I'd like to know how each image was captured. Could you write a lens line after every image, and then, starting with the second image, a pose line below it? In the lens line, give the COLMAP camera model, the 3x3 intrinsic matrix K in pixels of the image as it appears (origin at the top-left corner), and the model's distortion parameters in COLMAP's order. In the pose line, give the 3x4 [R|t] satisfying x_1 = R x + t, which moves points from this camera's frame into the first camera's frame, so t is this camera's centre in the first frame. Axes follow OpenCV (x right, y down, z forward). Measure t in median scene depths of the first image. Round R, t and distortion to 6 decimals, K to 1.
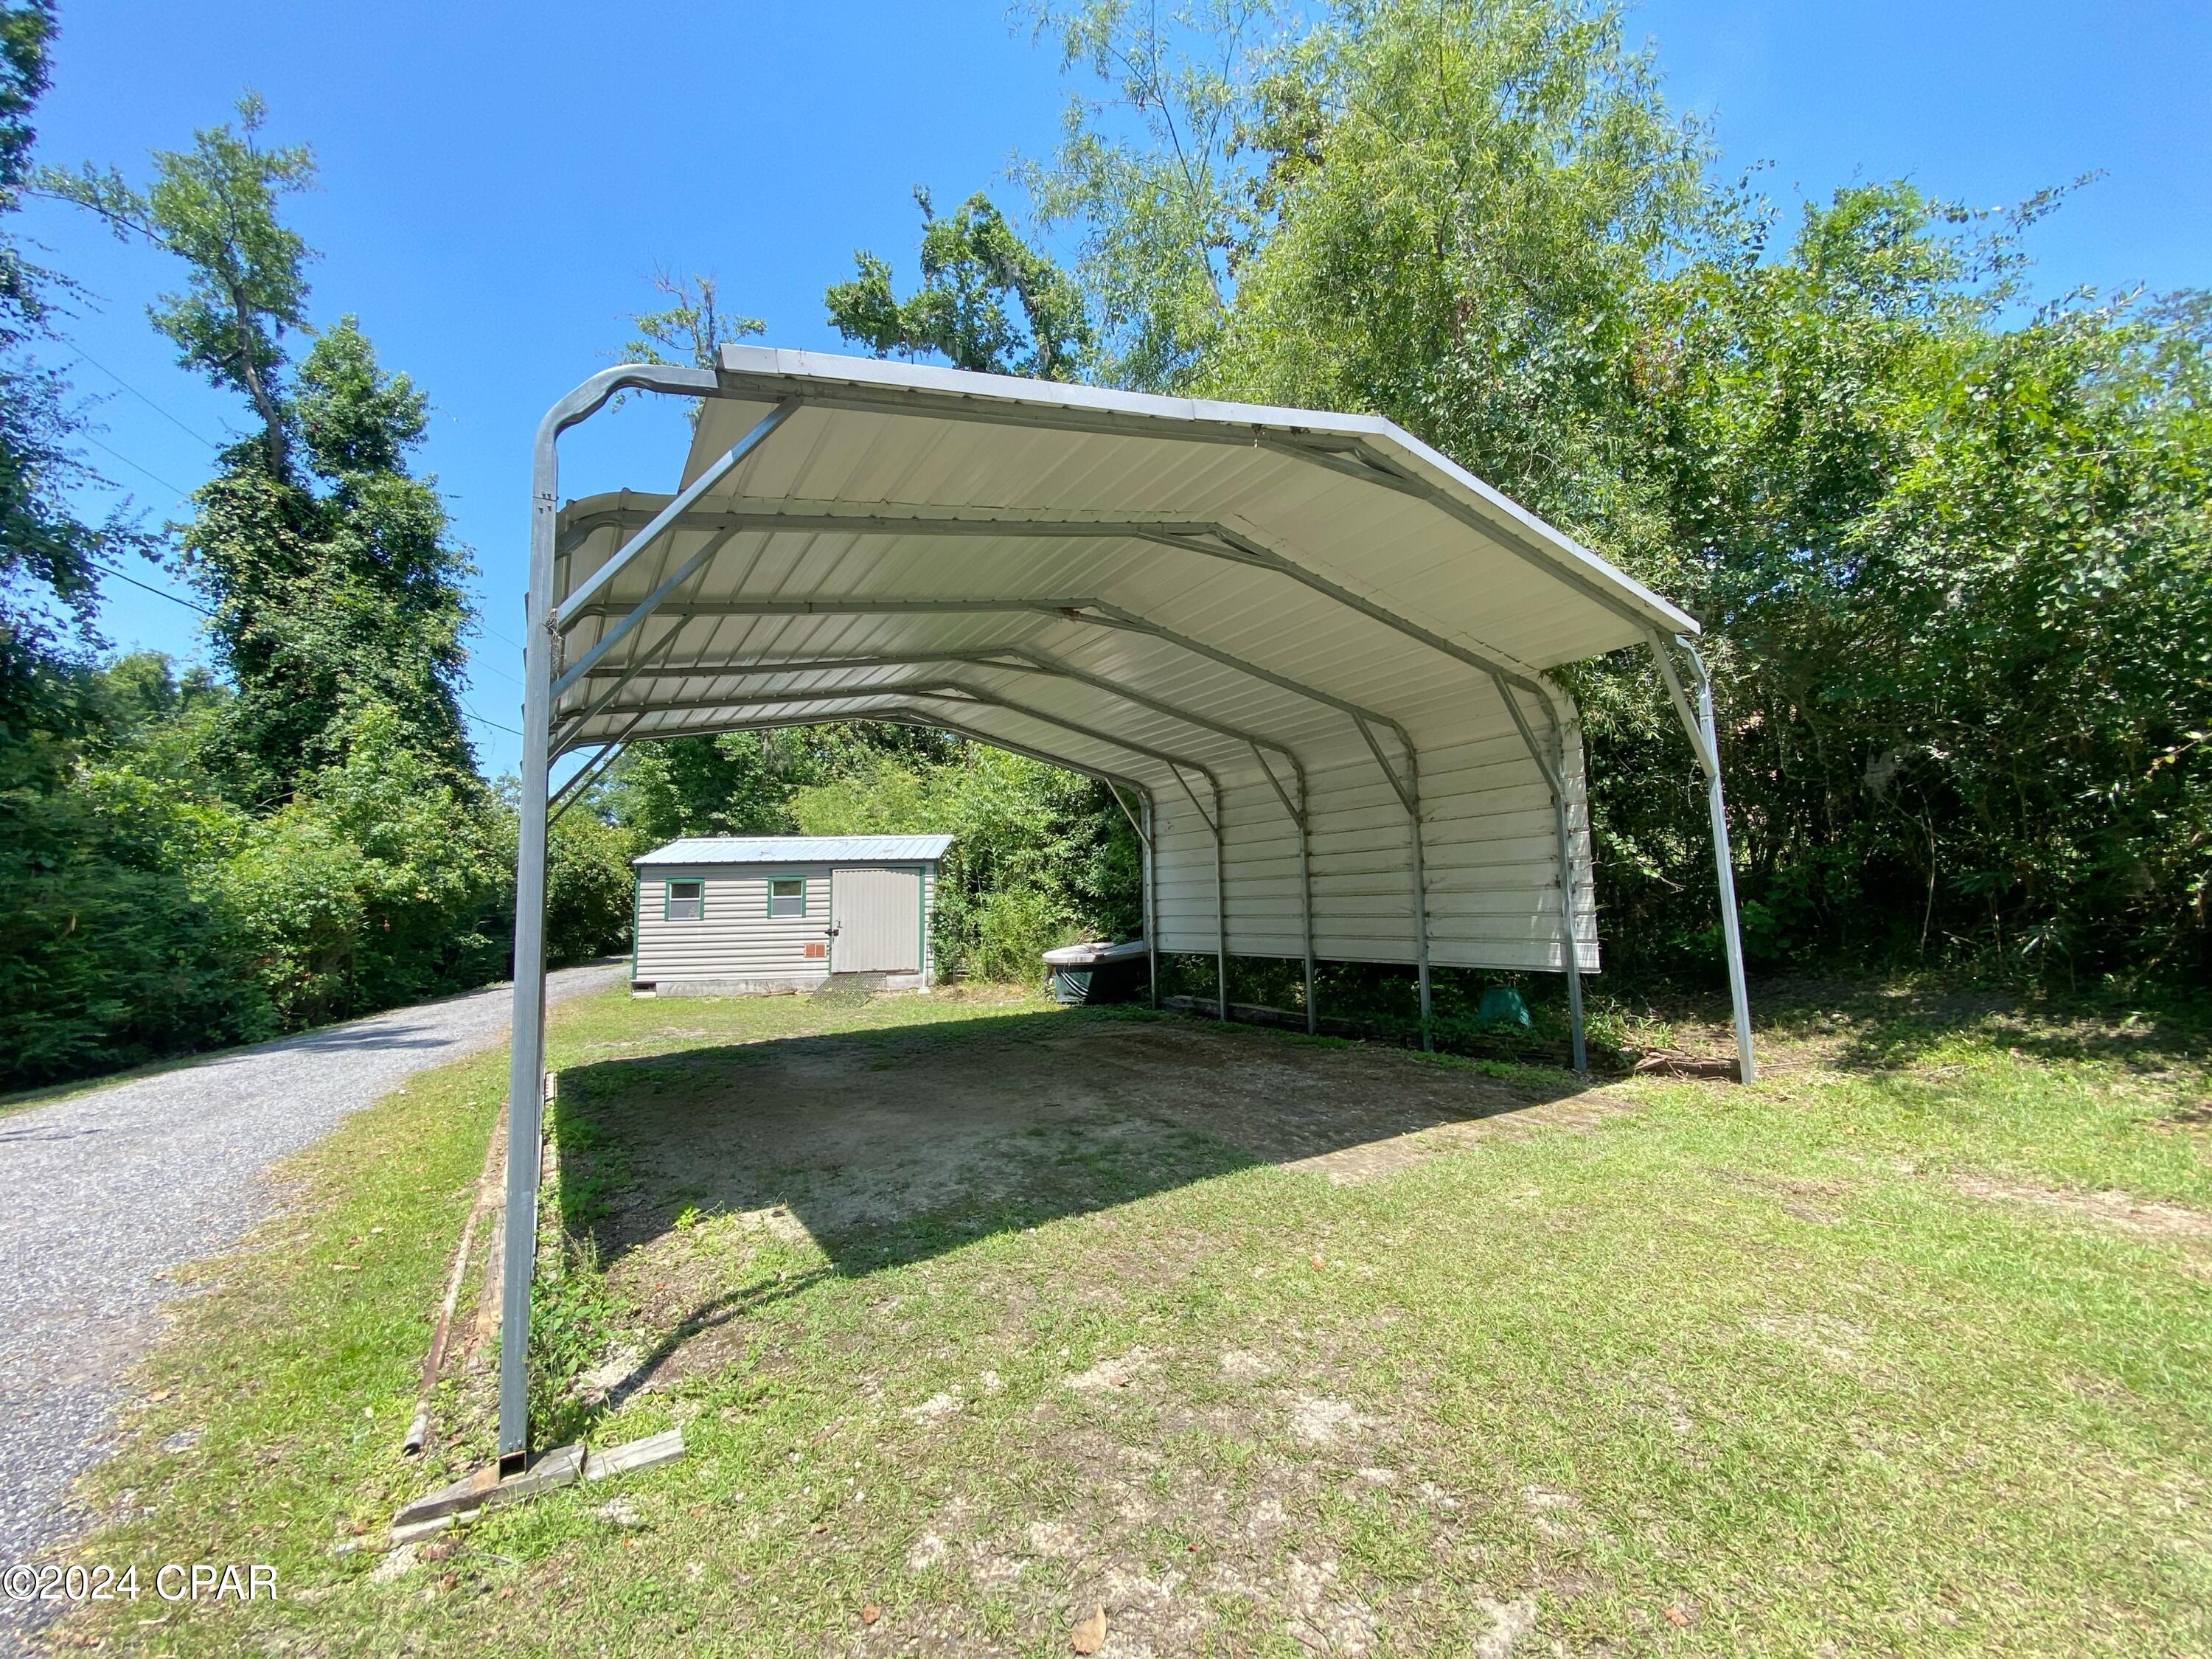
lens RADIAL K [[900.5, 0, 1102.5], [0, 900.5, 823.4], [0, 0, 1]] dist [0.072132, -0.042269]
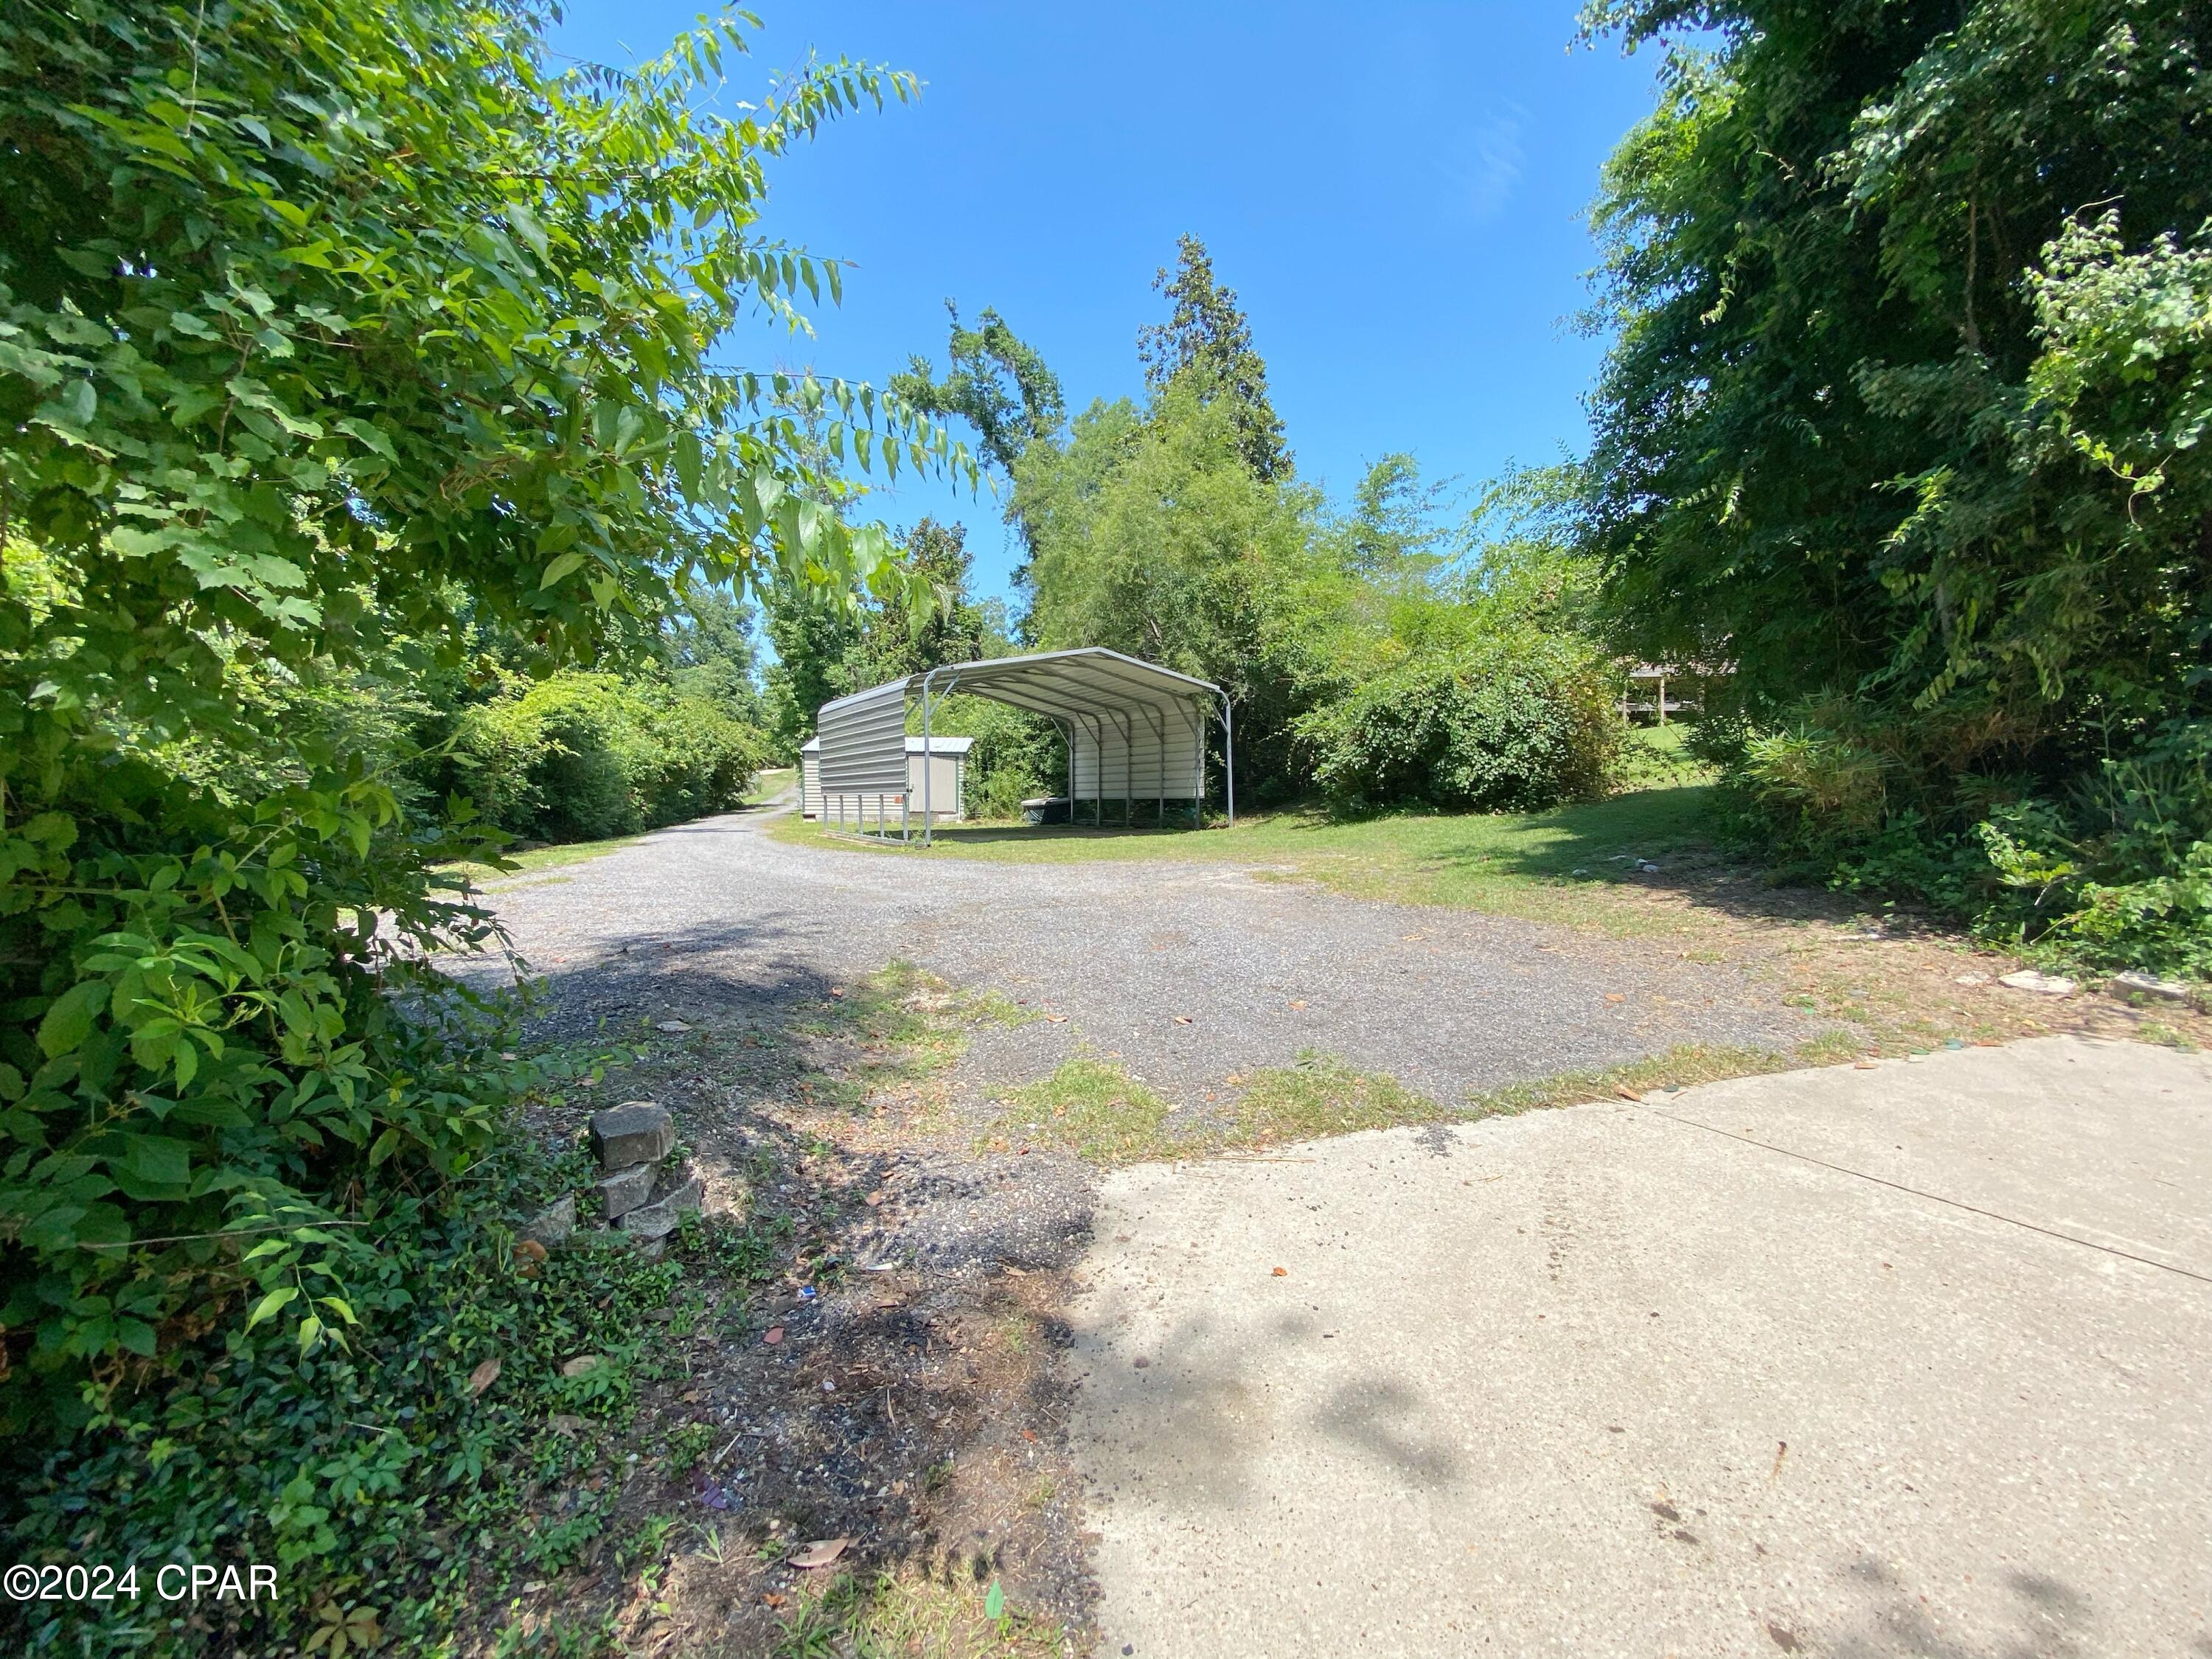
lens RADIAL K [[900.5, 0, 1102.5], [0, 900.5, 823.4], [0, 0, 1]] dist [0.072132, -0.042269]
pose [[0.999775, 0.020779, 0.004206, 0.093739], [-0.021135, 0.992421, 0.121055, -0.046636], [-0.001659, -0.121117, 0.992637, -0.870277]]
